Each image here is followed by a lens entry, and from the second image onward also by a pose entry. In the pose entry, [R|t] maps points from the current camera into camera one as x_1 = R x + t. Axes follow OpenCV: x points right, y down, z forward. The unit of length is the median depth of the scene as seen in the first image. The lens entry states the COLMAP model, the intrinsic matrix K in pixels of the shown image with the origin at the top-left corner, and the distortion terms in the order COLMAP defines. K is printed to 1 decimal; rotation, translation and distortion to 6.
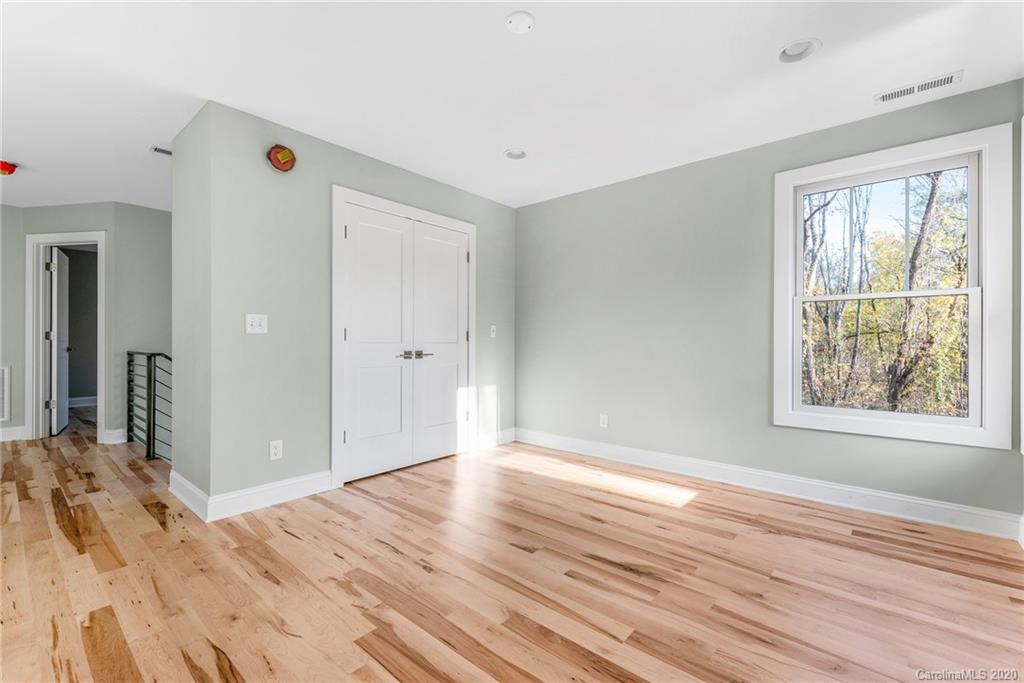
lens RADIAL K [[440.9, 0, 513.2], [0, 440.9, 342.8], [0, 0, 1]] dist [0.002314, 0.000723]
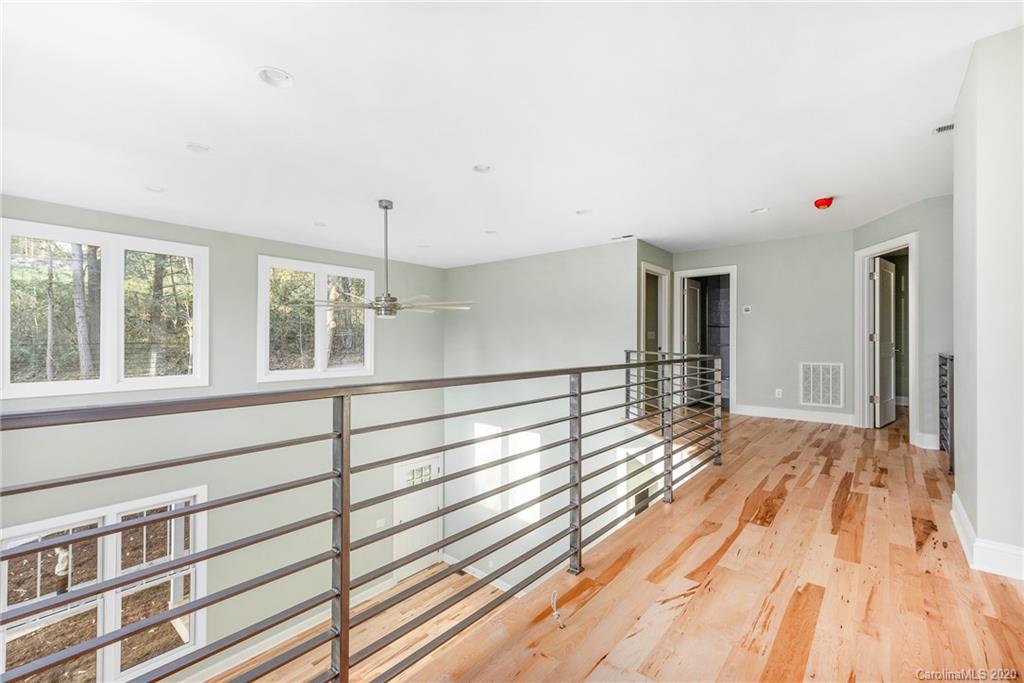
lens RADIAL K [[440.9, 0, 513.3], [0, 440.9, 338.4], [0, 0, 1]] dist [0.002314, 0.000723]
pose [[-0.001039, -0.010512, -0.999944, 0.113982], [-0.003761, 0.999938, -0.010508, 0.001826], [0.999992, 0.003750, -0.001079, 0.164421]]
